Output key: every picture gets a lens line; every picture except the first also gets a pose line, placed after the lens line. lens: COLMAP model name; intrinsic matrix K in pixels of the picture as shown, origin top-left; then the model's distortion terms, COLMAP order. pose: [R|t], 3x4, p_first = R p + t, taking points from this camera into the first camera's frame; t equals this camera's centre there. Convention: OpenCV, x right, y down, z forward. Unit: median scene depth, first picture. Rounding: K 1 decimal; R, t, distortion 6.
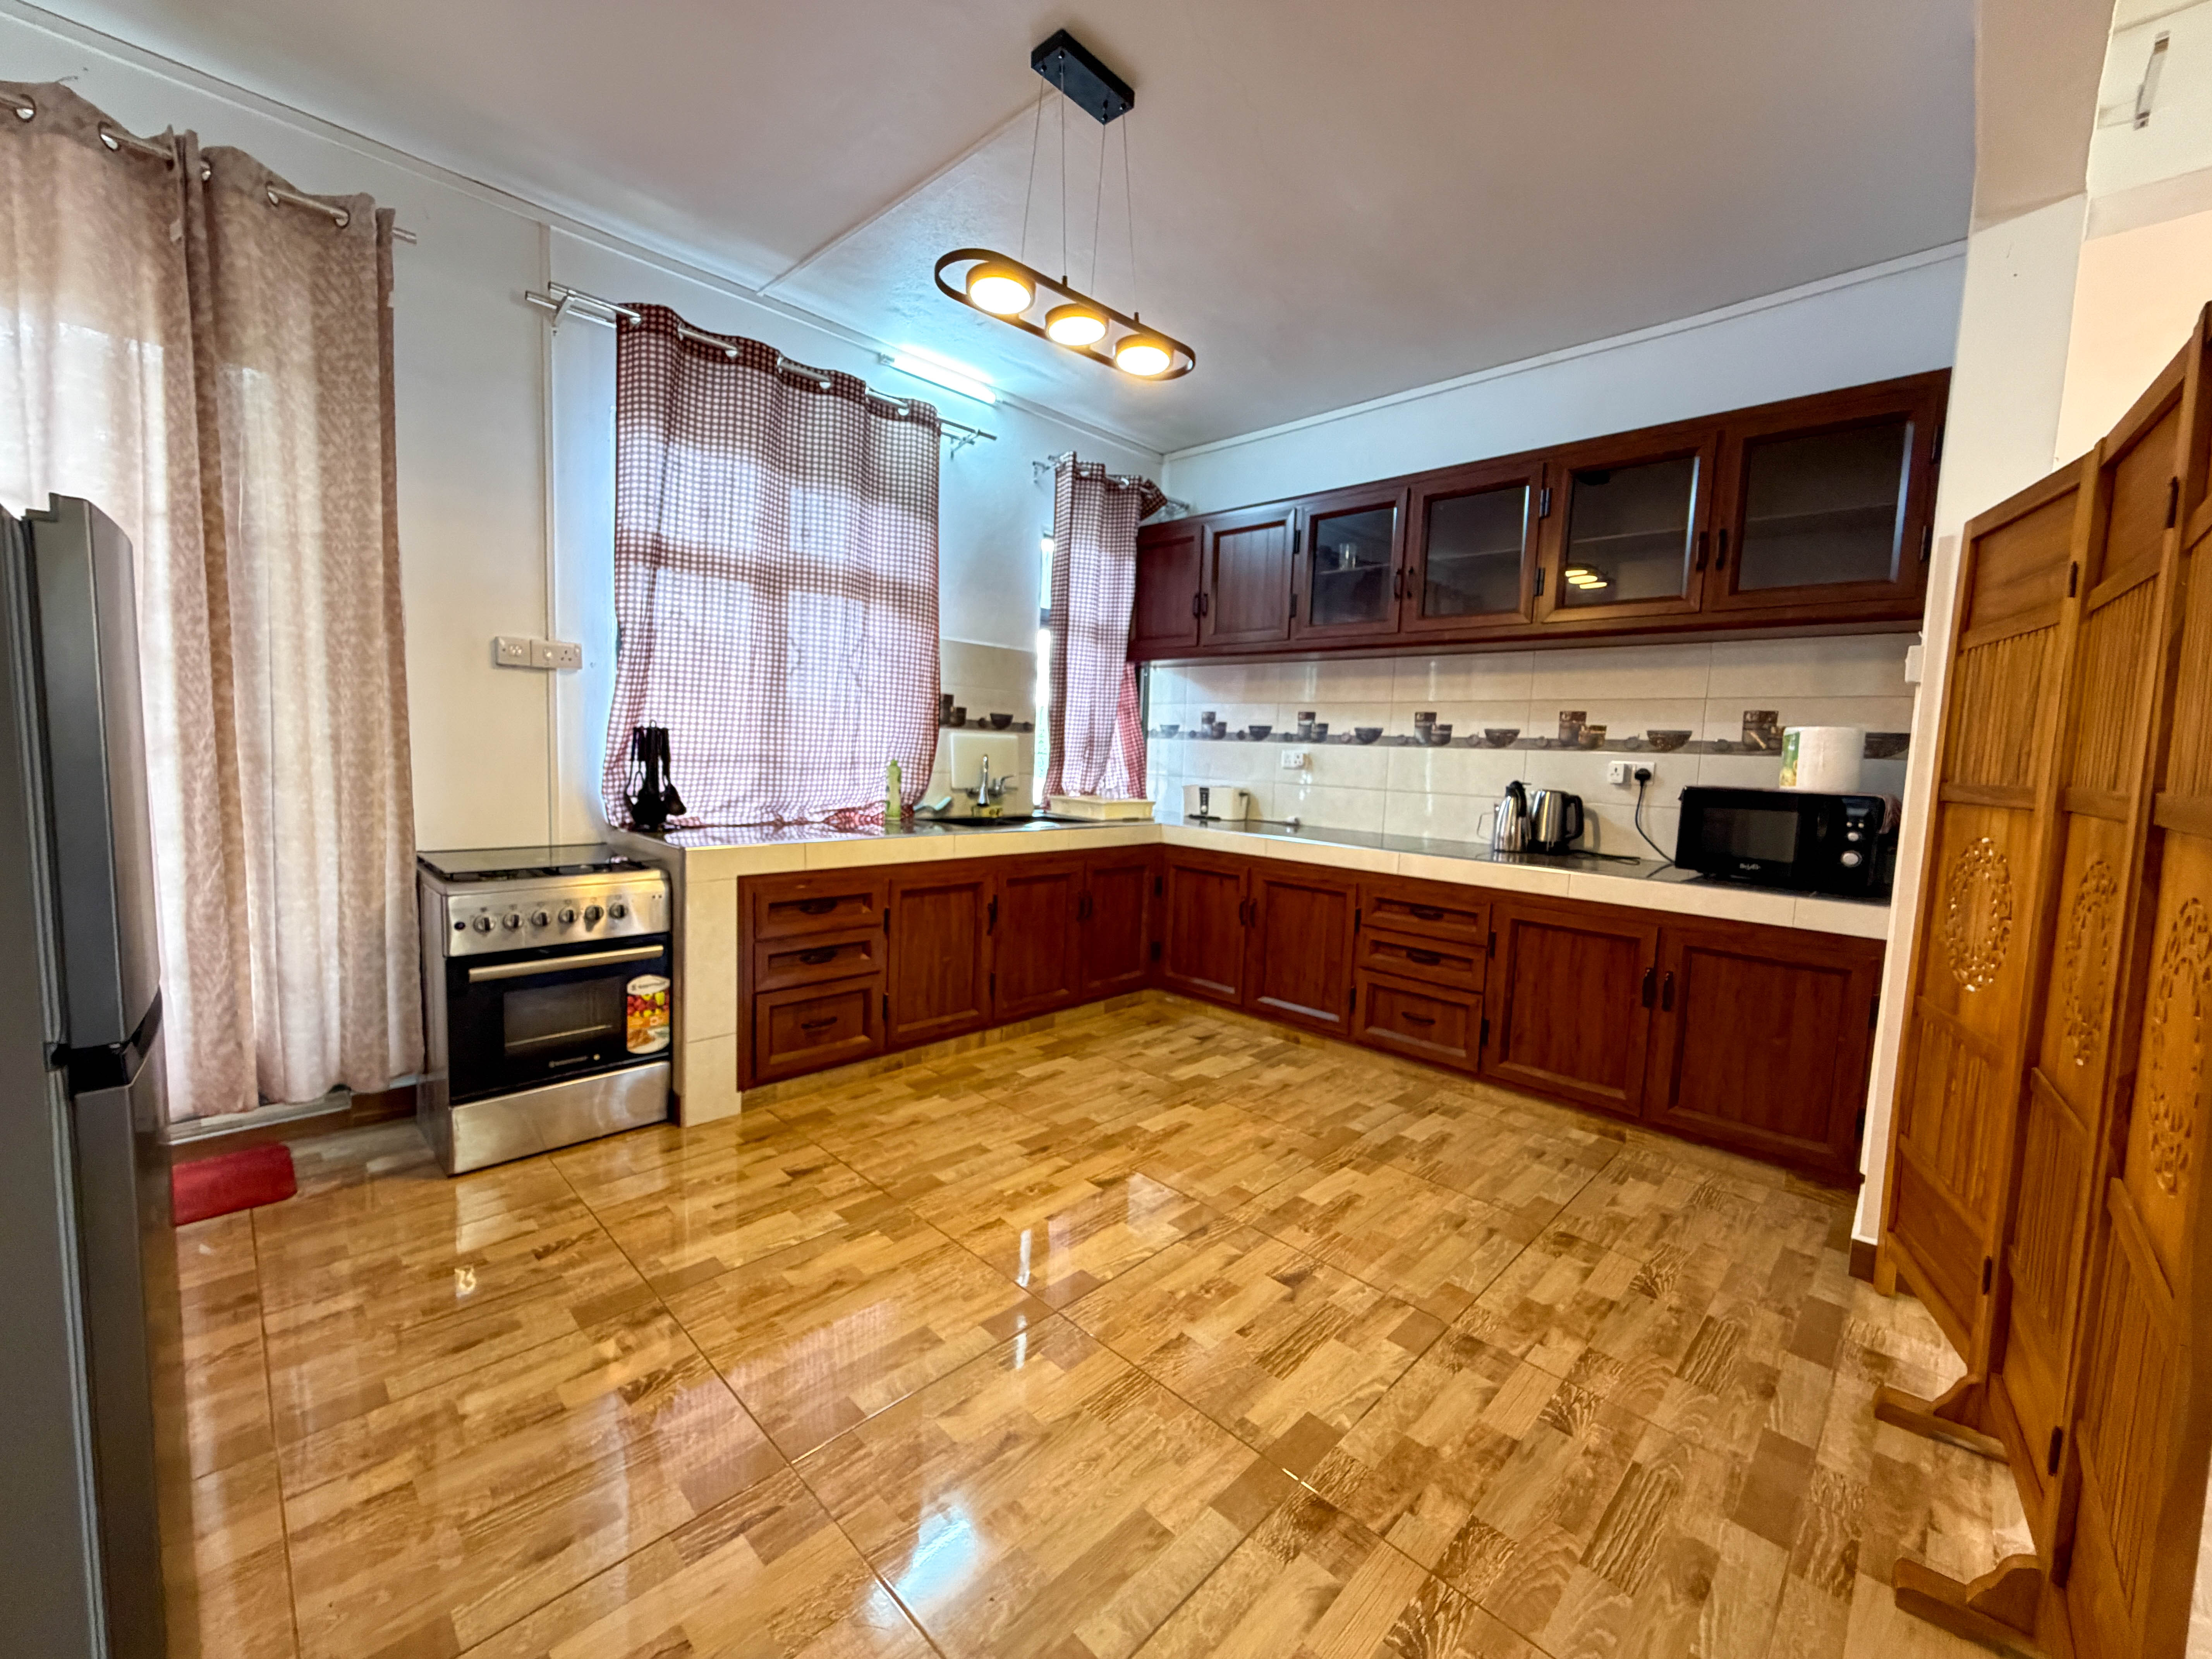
lens RADIAL K [[889.7, 0, 1110.3], [0, 889.7, 835.4], [0, 0, 1]] dist [0.000120, 0.000030]
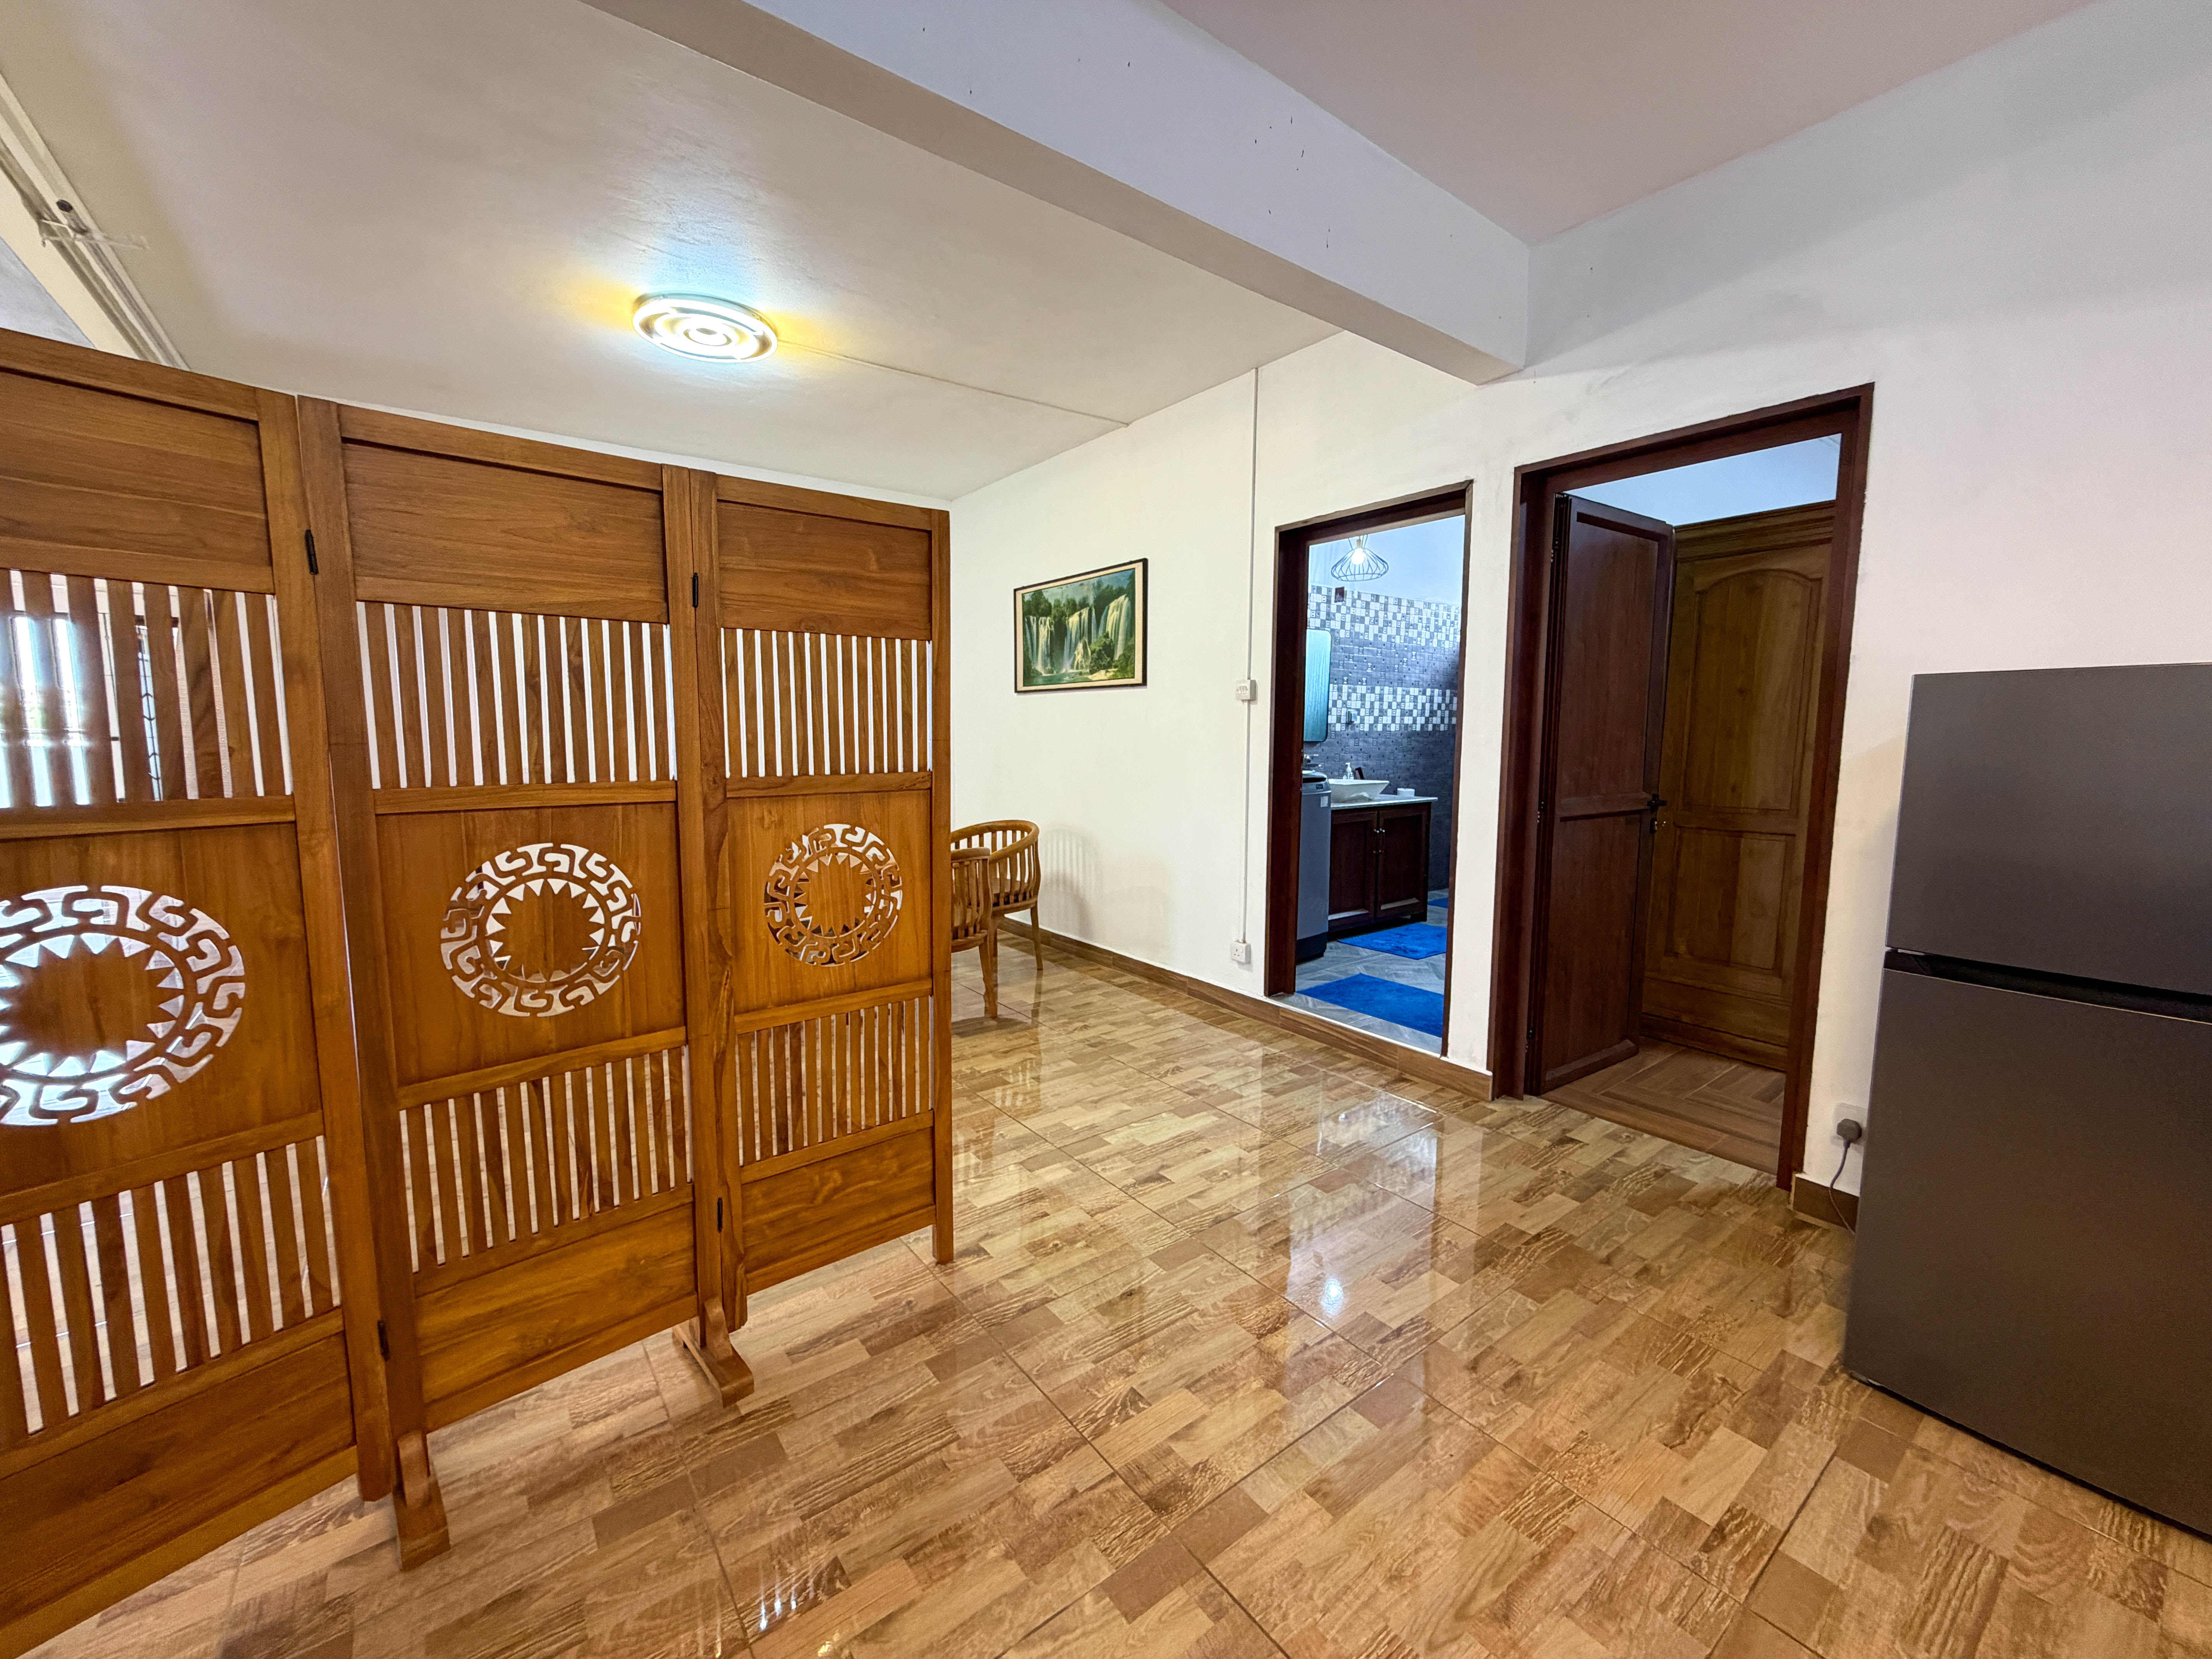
lens RADIAL K [[889.7, 0, 1114.5], [0, 889.7, 824.6], [0, 0, 1]] dist [0.000120, 0.000030]
pose [[-0.989807, -0.053166, 0.132119, 0.150491], [-0.025515, 0.978895, 0.202765, -0.176641], [-0.140111, 0.197328, -0.970274, 1.440031]]
